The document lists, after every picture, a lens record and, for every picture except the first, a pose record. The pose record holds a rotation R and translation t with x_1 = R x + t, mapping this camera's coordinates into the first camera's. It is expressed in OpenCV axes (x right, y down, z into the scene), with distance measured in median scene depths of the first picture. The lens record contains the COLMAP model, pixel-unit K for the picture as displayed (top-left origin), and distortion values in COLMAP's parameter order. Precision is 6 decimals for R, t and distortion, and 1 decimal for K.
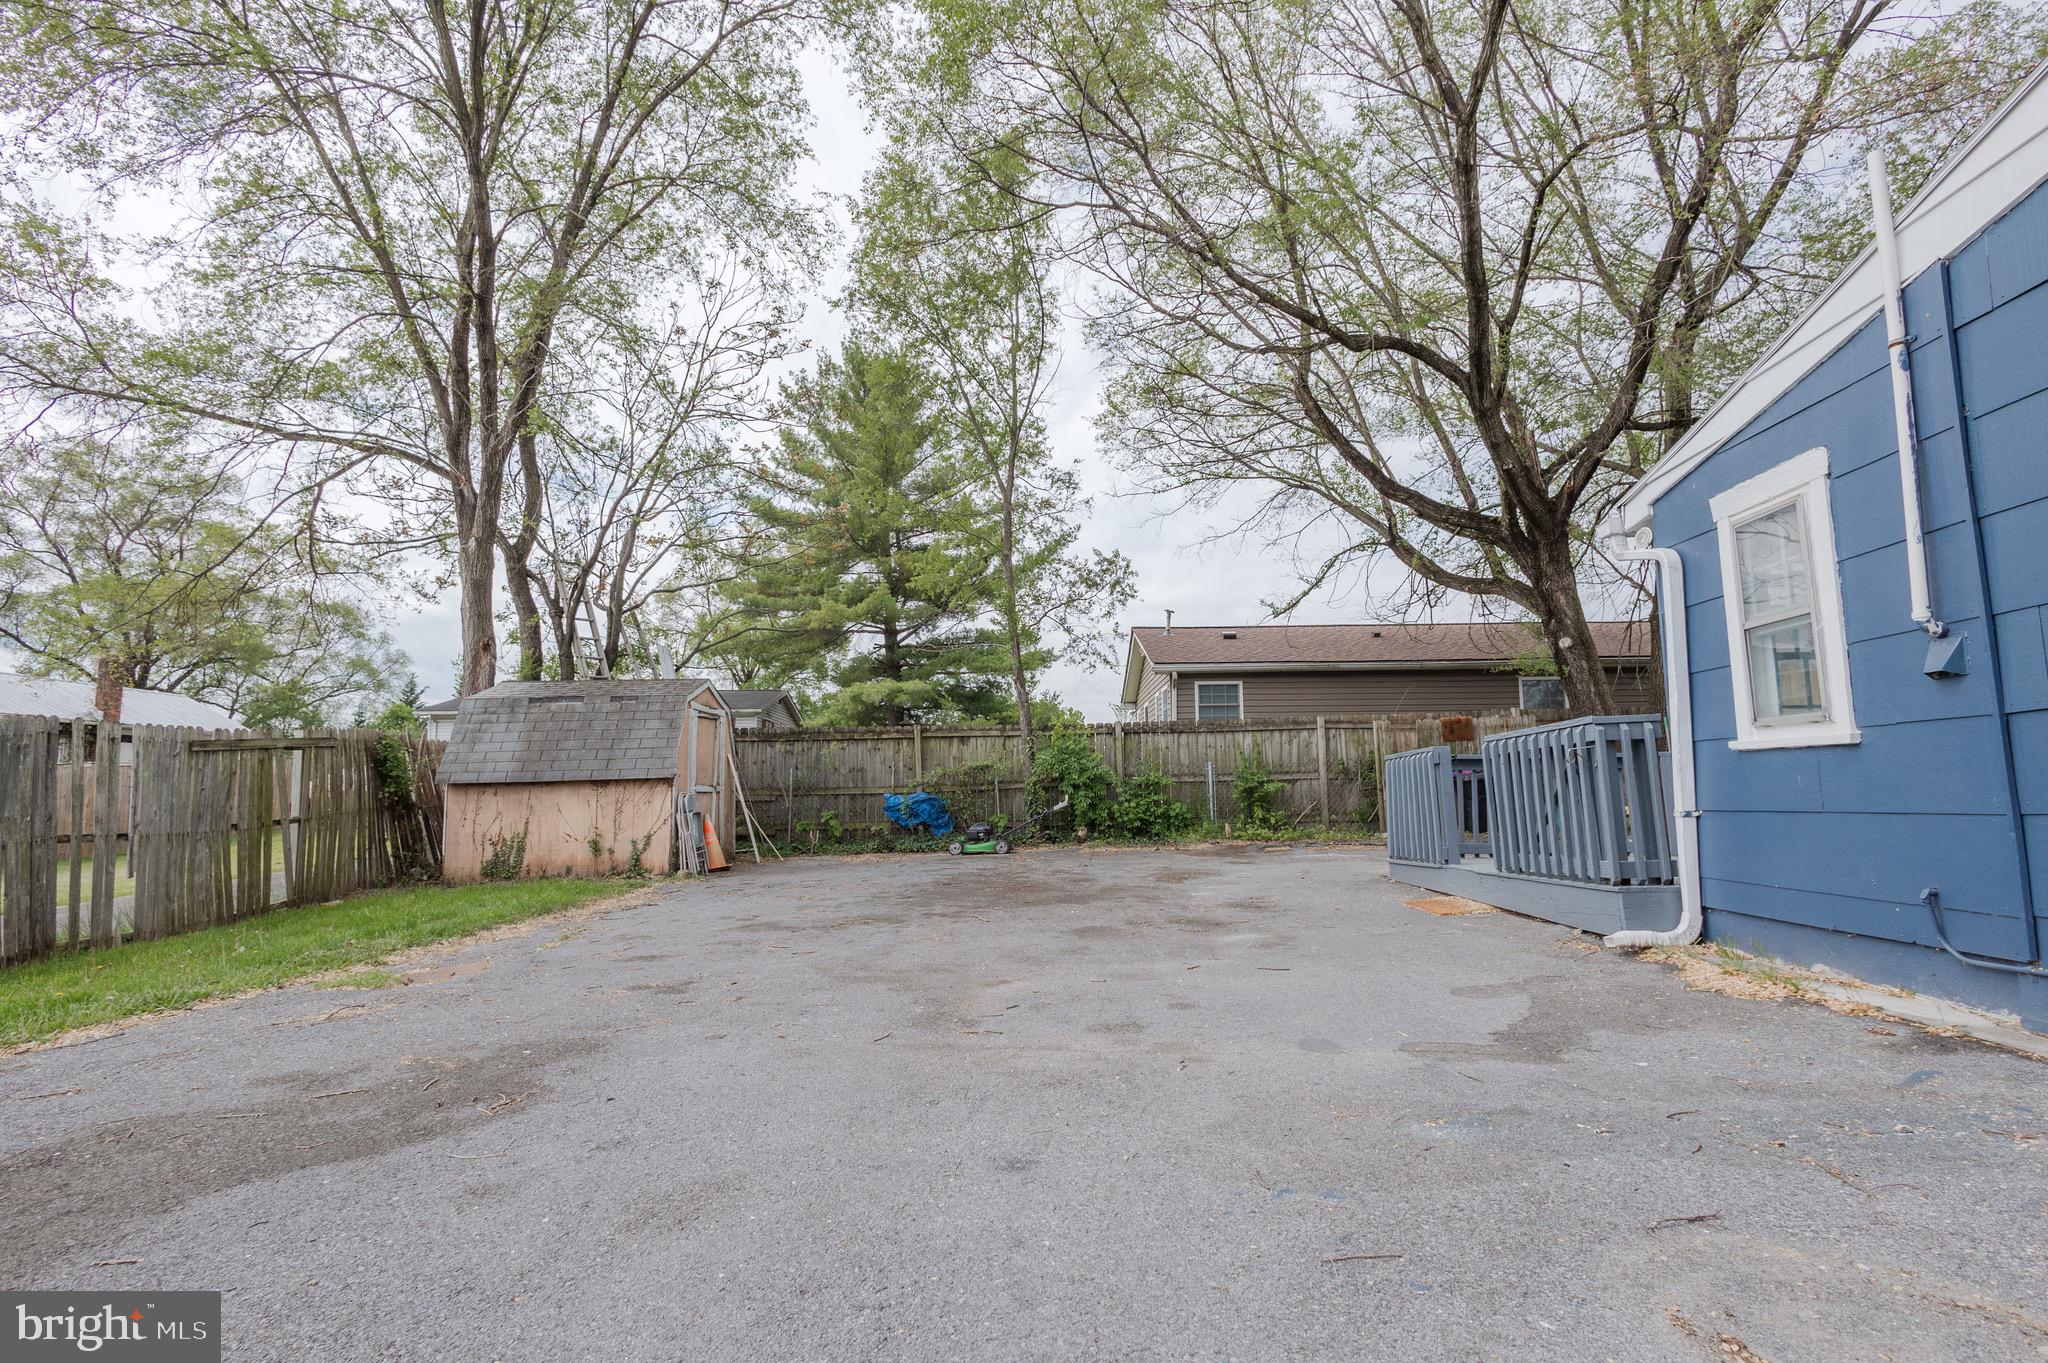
lens RADIAL K [[918.3, 0, 1054.1], [0, 918.3, 682.3], [0, 0, 1]] dist [0.019630, -0.000032]
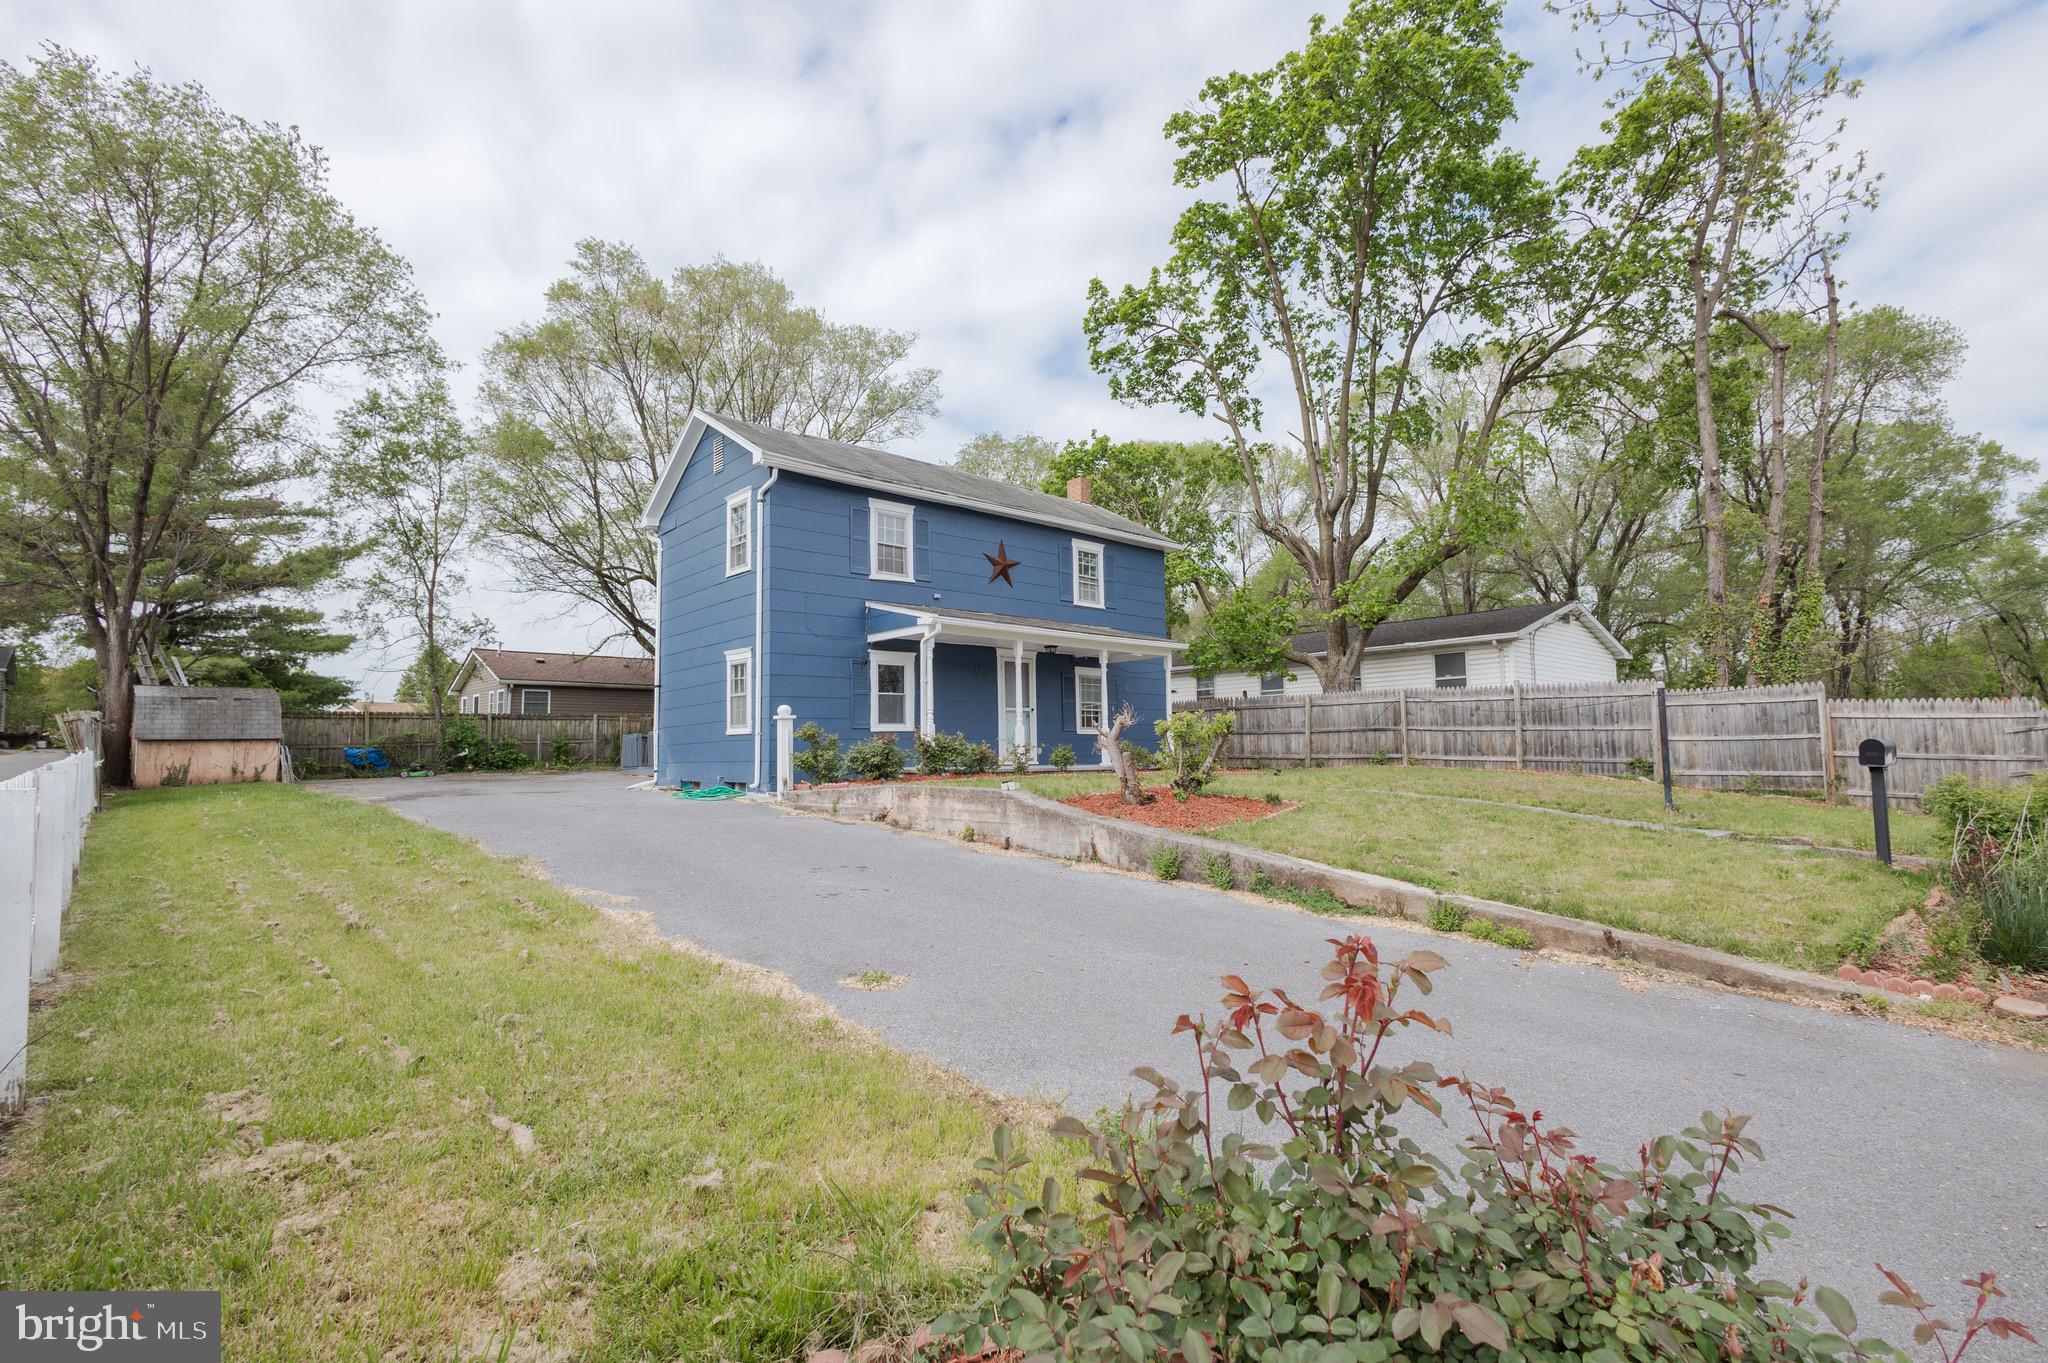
lens RADIAL K [[963.6, 0, 1024.2], [0, 963.6, 679.2], [0, 0, 1]] dist [0.019060, -0.000266]
pose [[0.747495, 0.057258, 0.661795, -0.489950], [-0.082227, 0.996591, 0.006651, -0.149154], [-0.659158, -0.059389, 0.749655, -1.429613]]
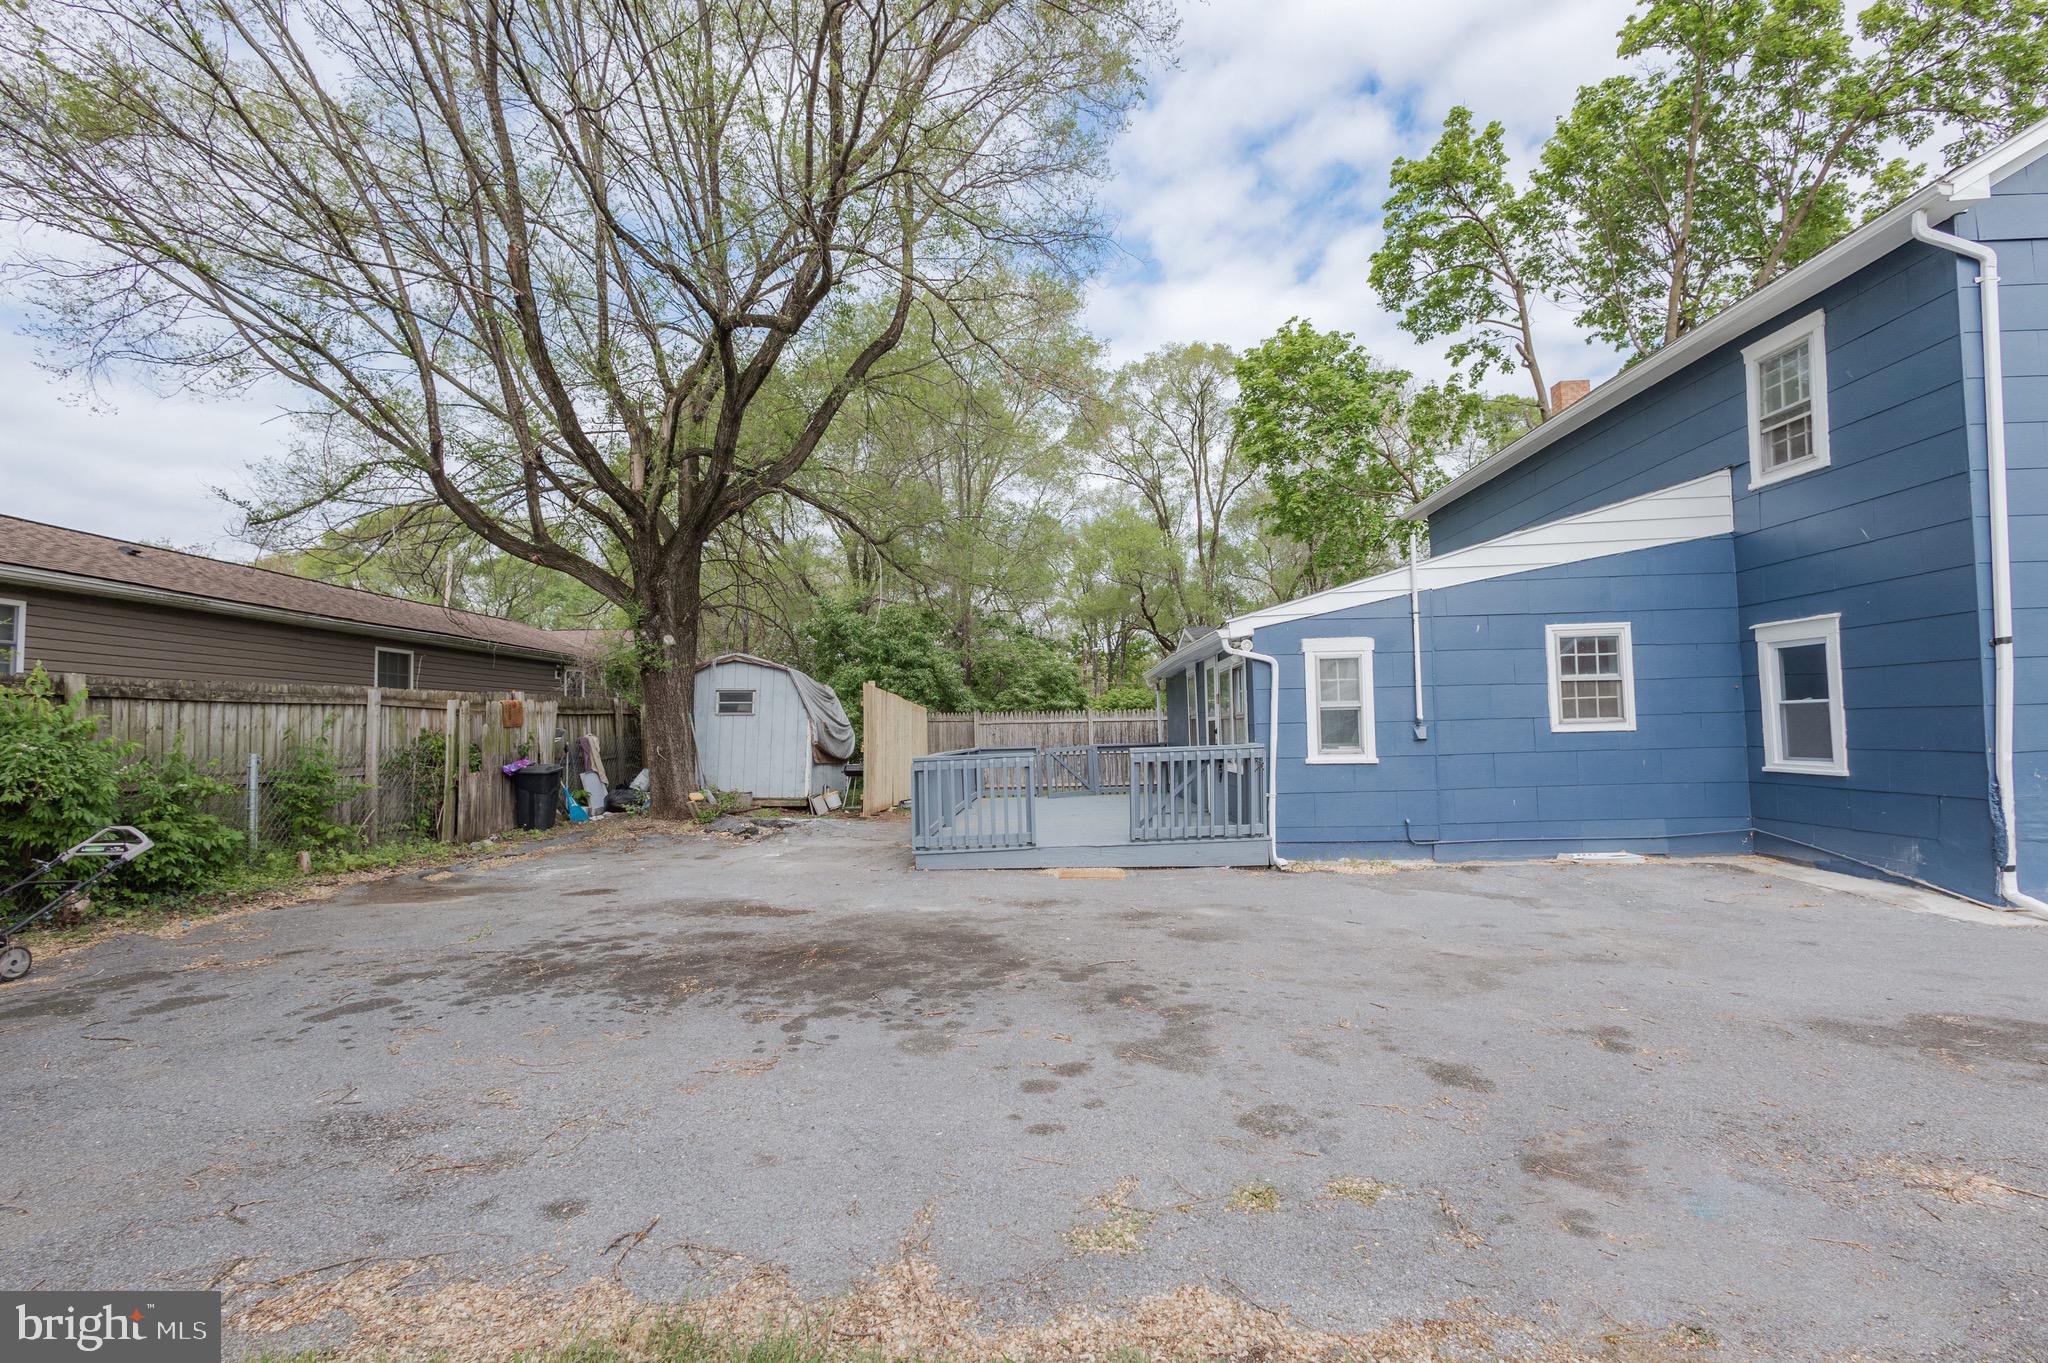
lens RADIAL K [[946.6, 0, 996.0], [0, 946.6, 685.6], [0, 0, 1]] dist [0.016131, 0.000104]
pose [[0.049209, 0.061096, 0.996918, -0.446786], [-0.102519, 0.993165, -0.055805, 0.028062], [-0.993513, -0.099456, 0.055136, 0.497698]]
